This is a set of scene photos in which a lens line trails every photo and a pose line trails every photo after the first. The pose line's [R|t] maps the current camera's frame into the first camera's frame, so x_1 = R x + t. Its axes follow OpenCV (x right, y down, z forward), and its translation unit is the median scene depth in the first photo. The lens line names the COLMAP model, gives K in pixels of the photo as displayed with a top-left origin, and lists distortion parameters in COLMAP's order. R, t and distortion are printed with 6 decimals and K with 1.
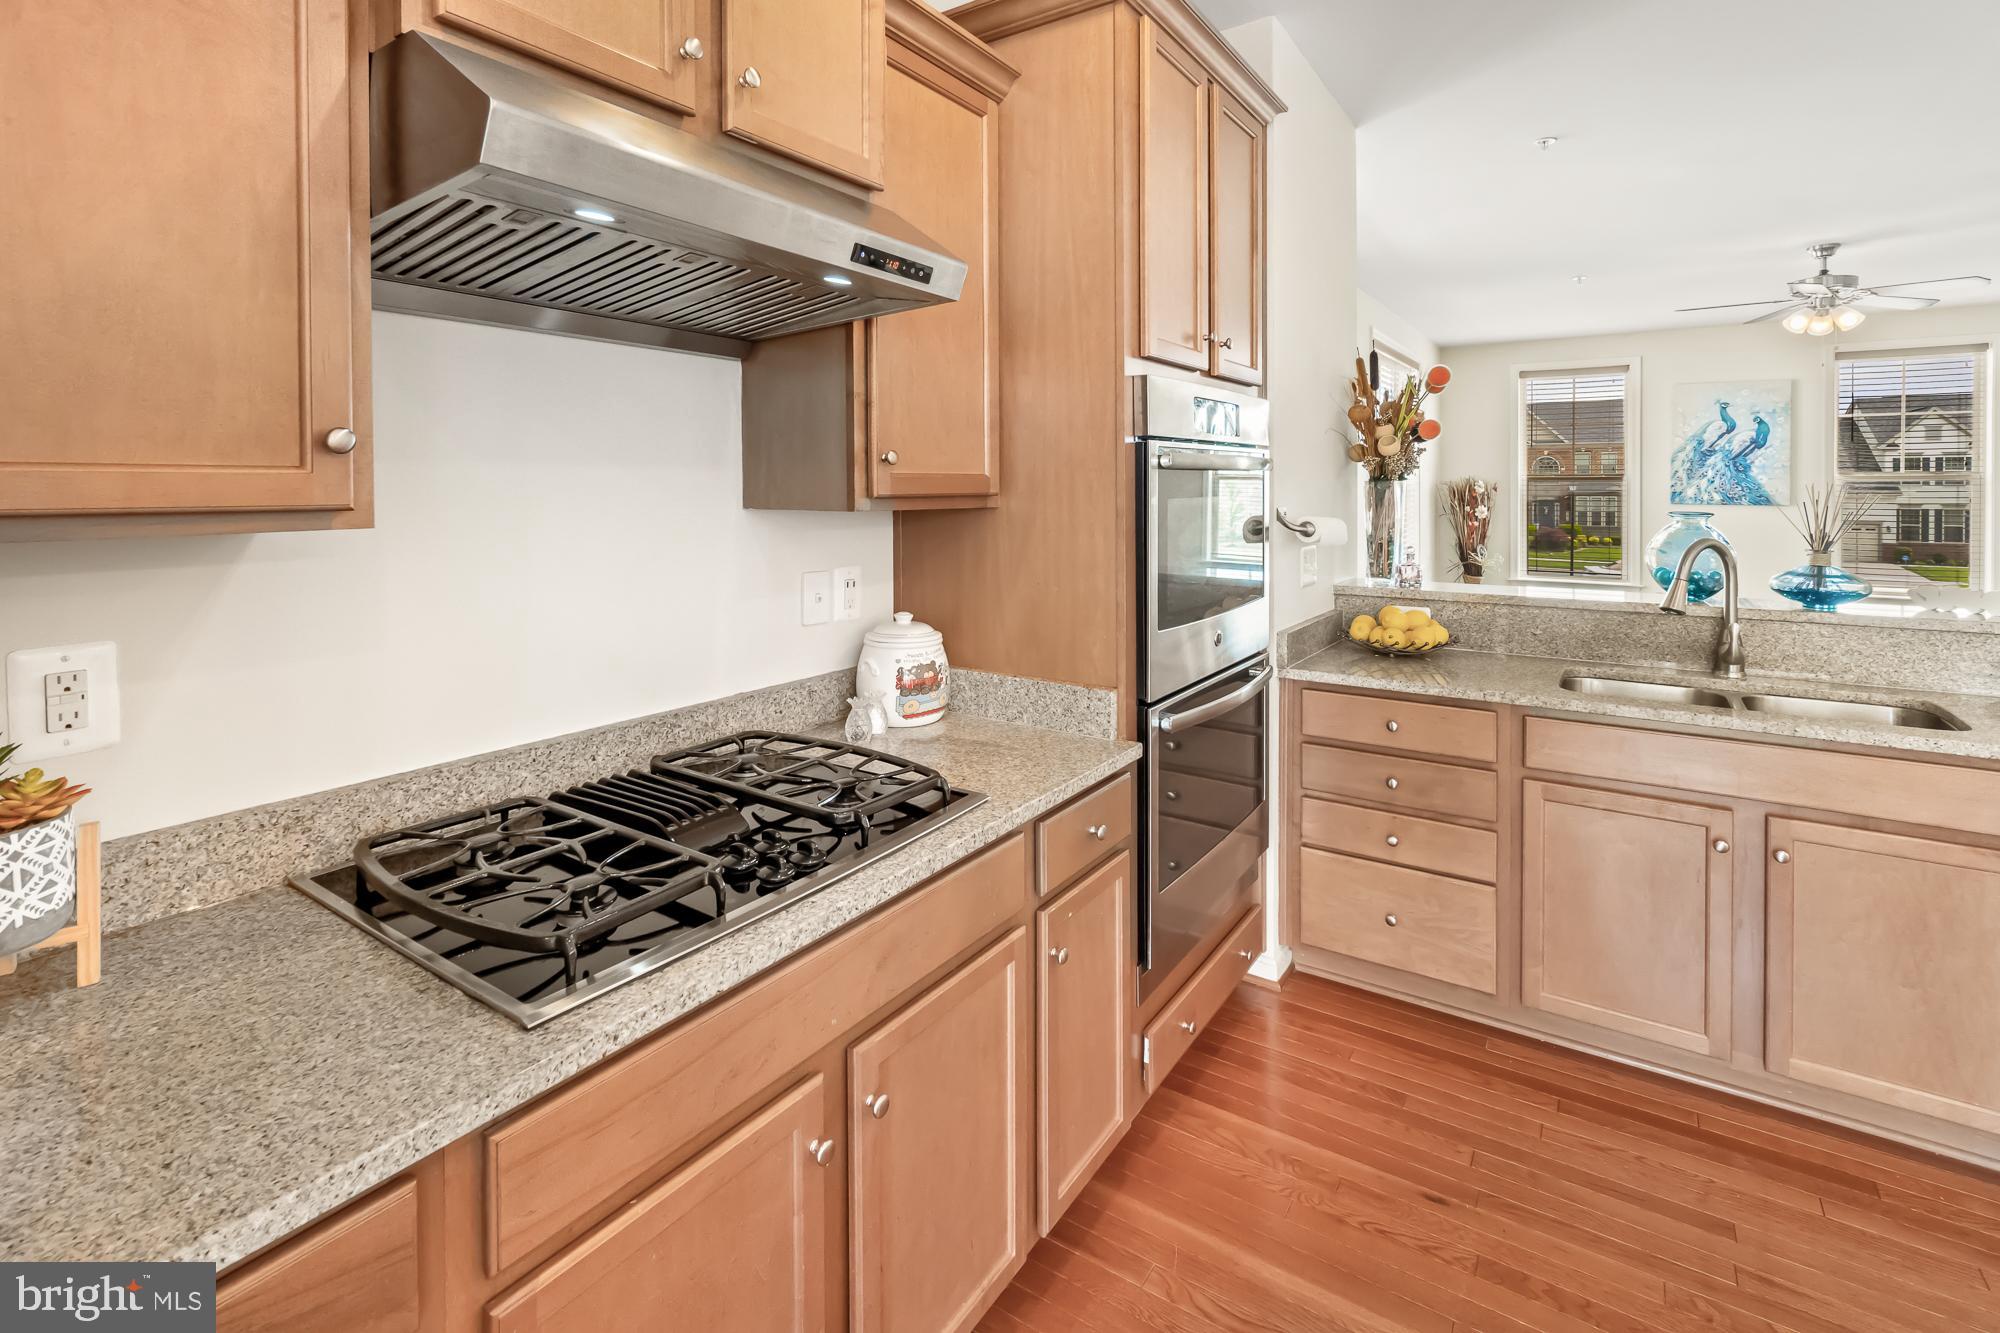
lens RADIAL K [[896.1, 0, 1005.7], [0, 896.1, 499.5], [0, 0, 1]] dist [-0.004001, 0.000898]
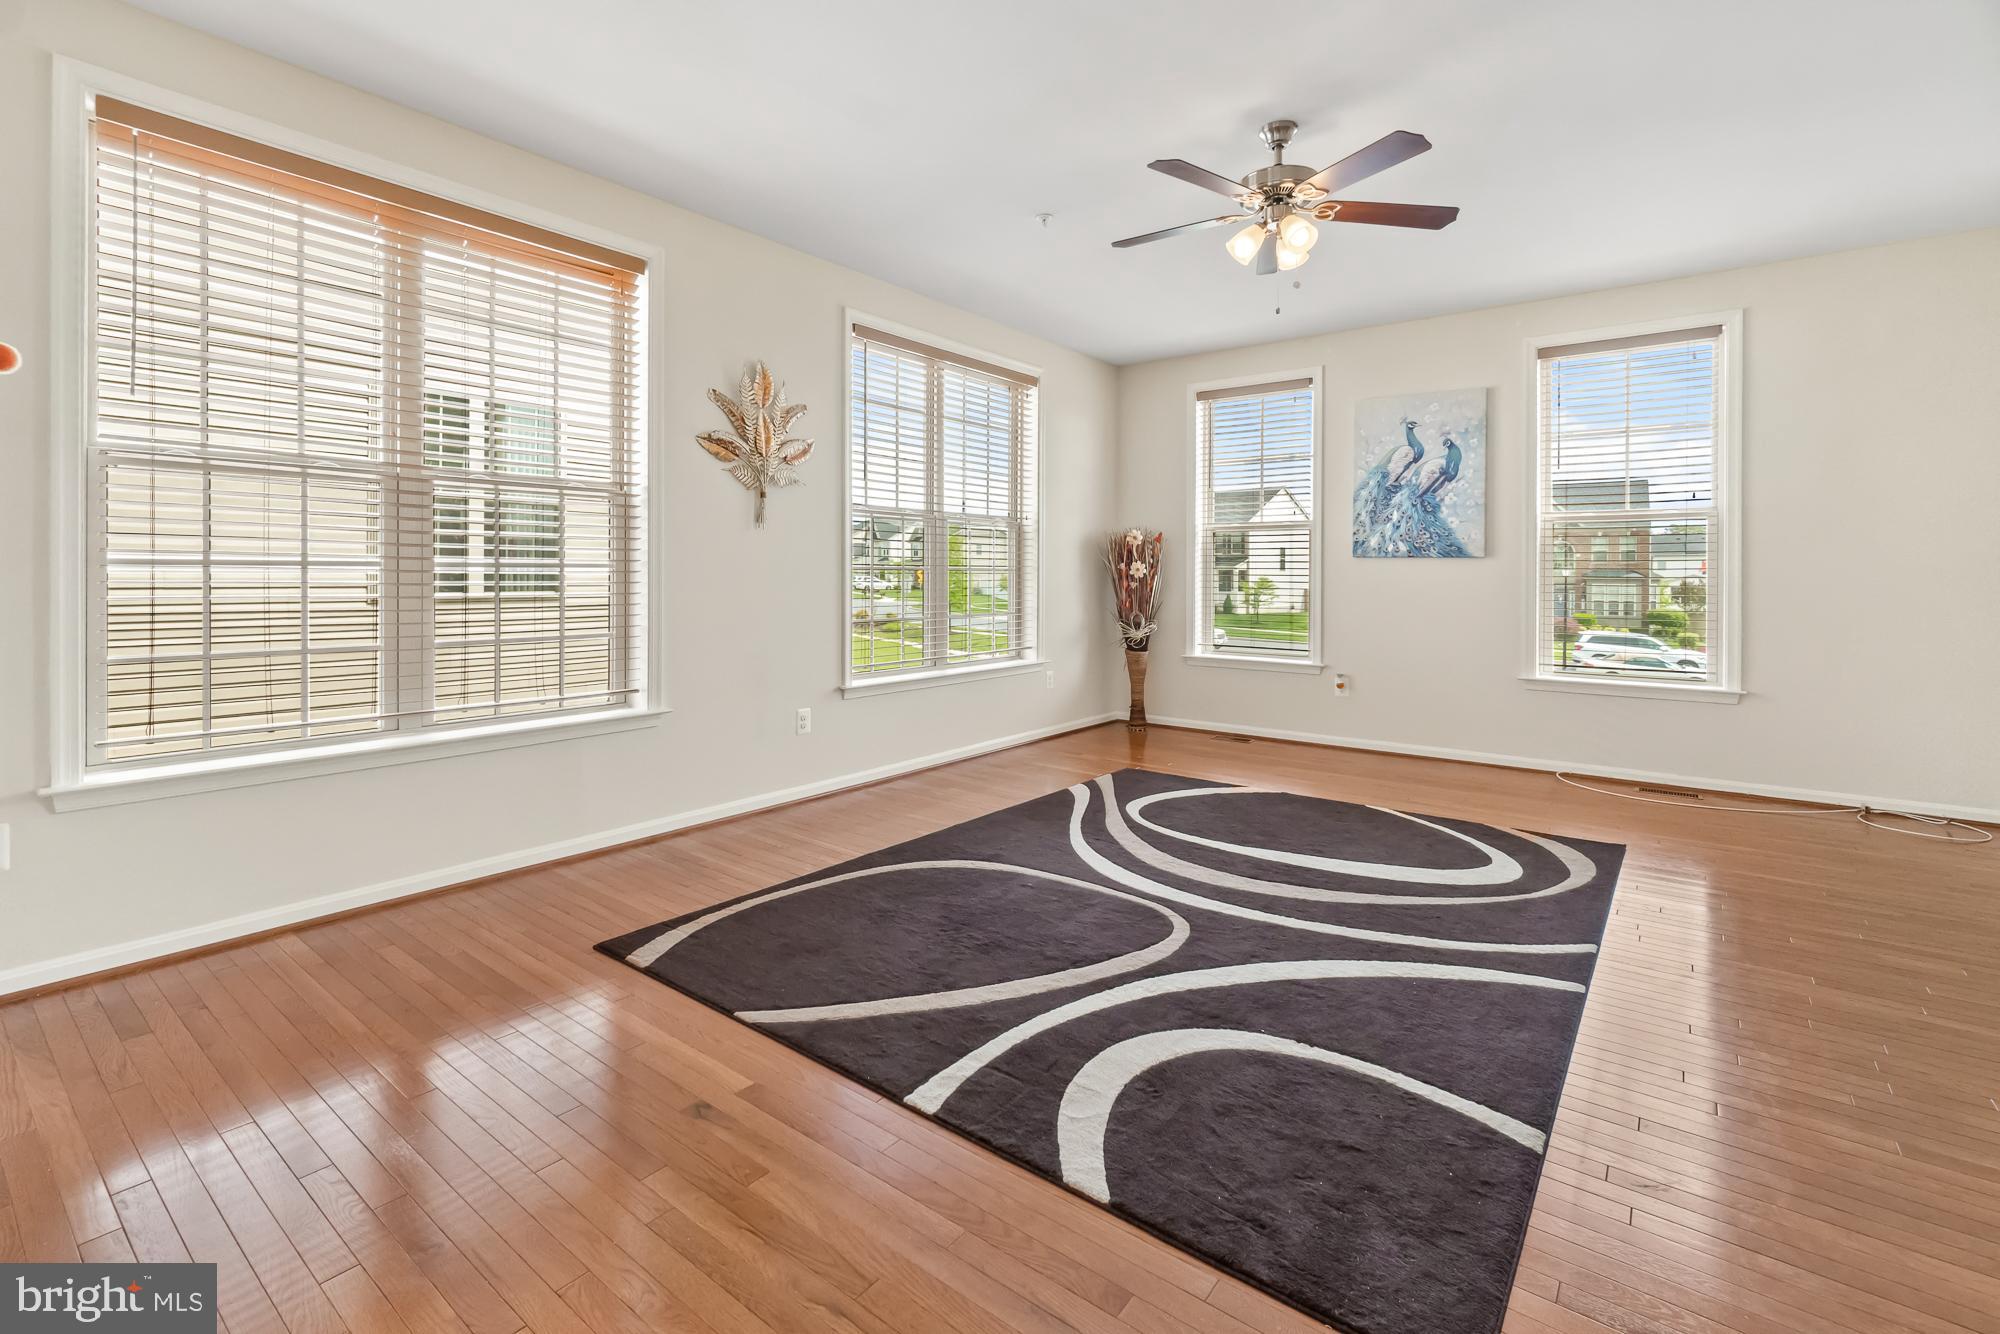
lens RADIAL K [[896.1, 0, 998.7], [0, 896.1, 574.8], [0, 0, 1]] dist [-0.004001, 0.000898]
pose [[0.998759, 0.006539, -0.049375, 0.753389], [-0.007205, 0.999885, -0.013332, 0.051358], [0.049282, 0.013671, 0.998691, 0.345558]]
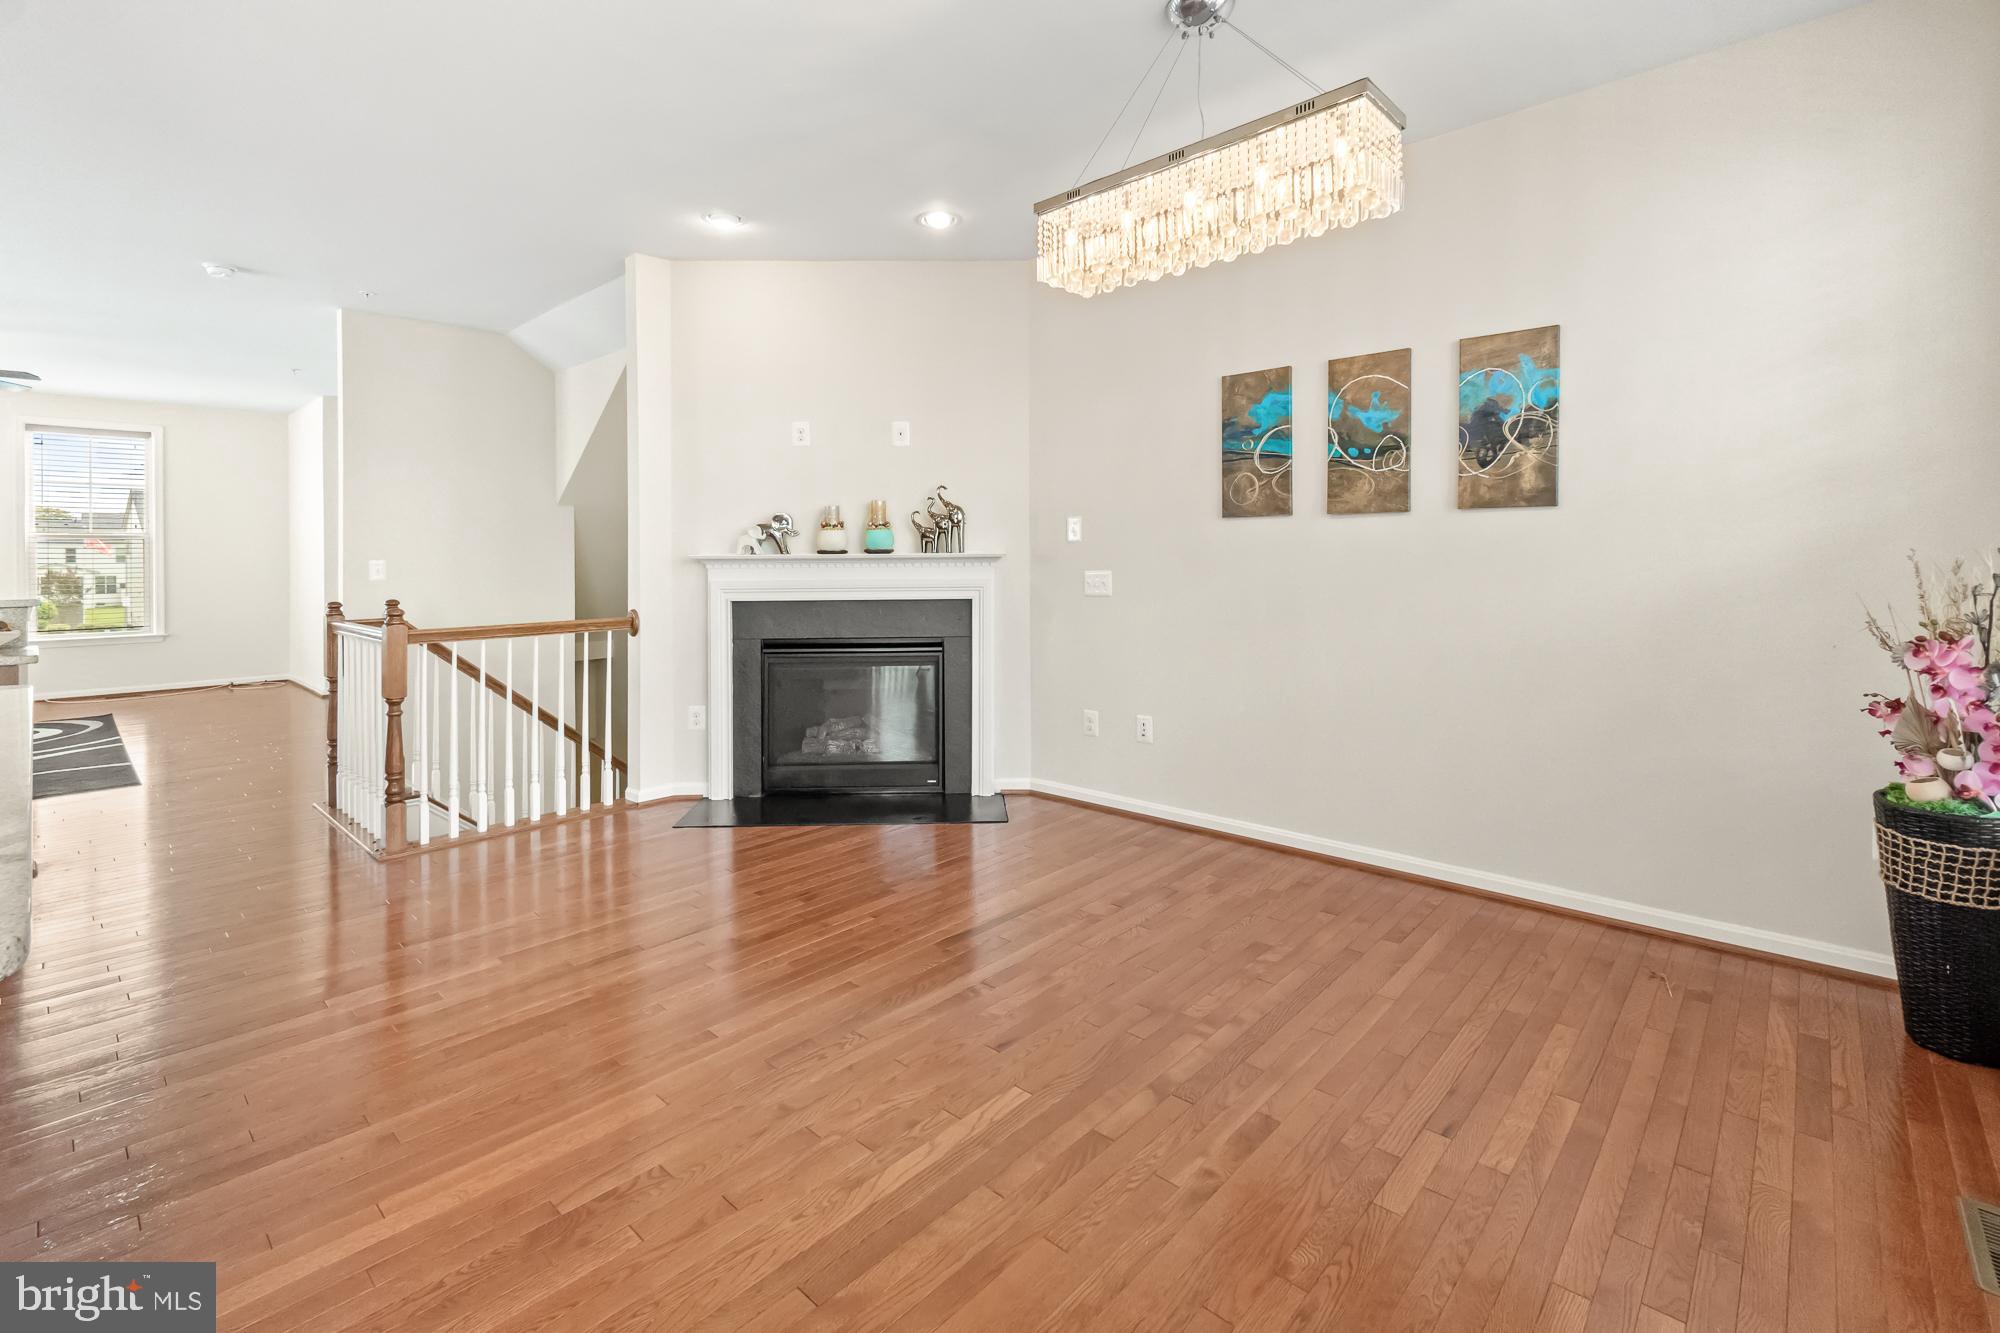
lens RADIAL K [[896.1, 0, 951.4], [0, 896.1, 558.8], [0, 0, 1]] dist [-0.004001, 0.000898]
pose [[0.168535, -0.000932, 0.985695, 0.014244], [0.022597, 0.999740, -0.002918, 0.049529], [-0.985437, 0.022765, 0.168512, -0.494914]]
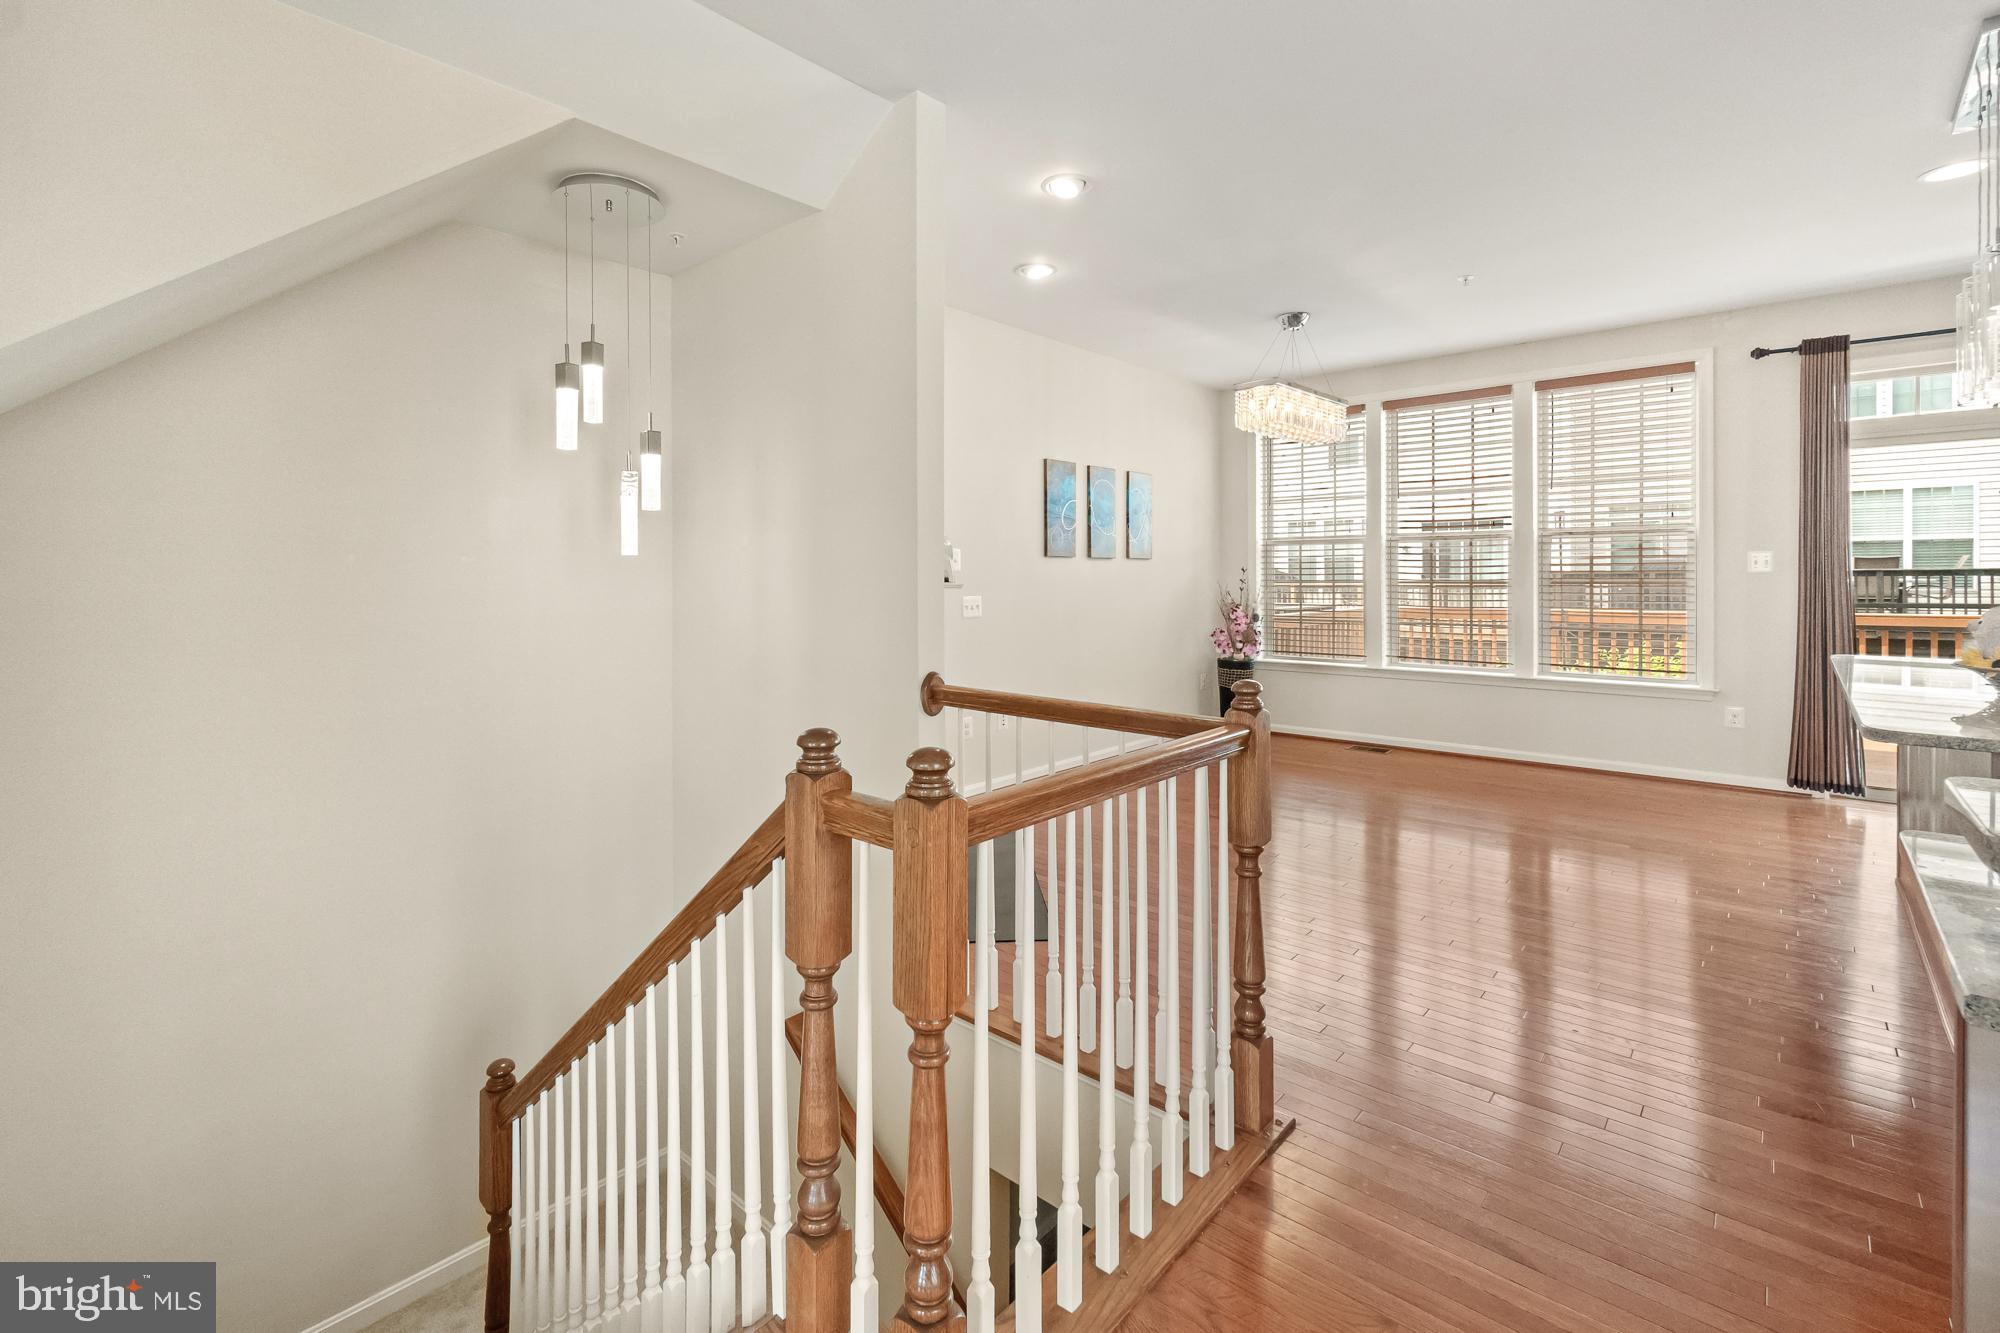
lens RADIAL K [[896.1, 0, 988.1], [0, 896.1, 581.0], [0, 0, 1]] dist [-0.004001, 0.000898]
pose [[-0.992597, 0.008646, 0.121148, 0.779729], [0.011379, 0.999696, 0.021887, 0.021837], [-0.120922, 0.023103, -0.992393, 0.558036]]
